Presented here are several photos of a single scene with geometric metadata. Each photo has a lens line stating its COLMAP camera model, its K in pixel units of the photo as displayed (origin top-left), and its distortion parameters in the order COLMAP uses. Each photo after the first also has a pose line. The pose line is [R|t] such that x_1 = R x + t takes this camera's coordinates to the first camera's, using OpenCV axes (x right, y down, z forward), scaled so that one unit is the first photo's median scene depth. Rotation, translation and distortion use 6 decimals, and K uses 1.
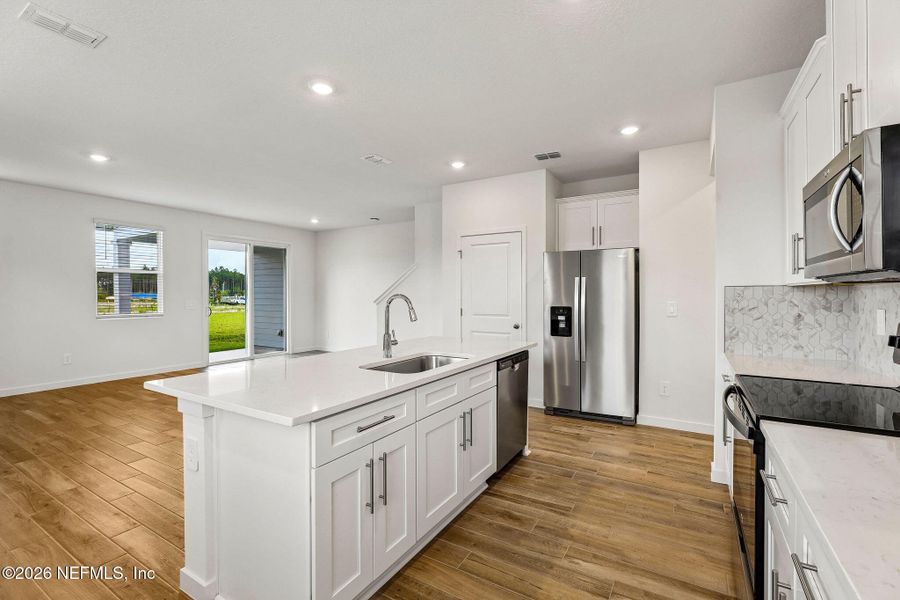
lens RADIAL K [[401.6, 0, 449.1], [0, 401.6, 295.6], [0, 0, 1]] dist [-0.001193, -0.000112]
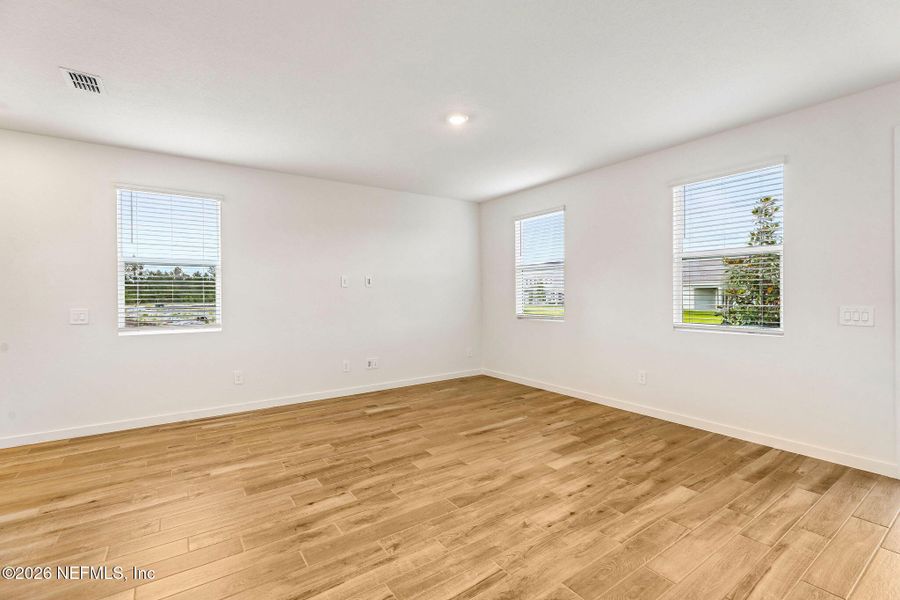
lens RADIAL K [[401.6, 0, 448.5], [0, 401.6, 298.4], [0, 0, 1]] dist [-0.001193, -0.000112]
pose [[-0.410003, 0.012530, -0.911998, -0.145398], [0.002467, 0.999917, 0.012629, -0.003080], [0.912081, 0.002928, -0.410000, 1.322138]]
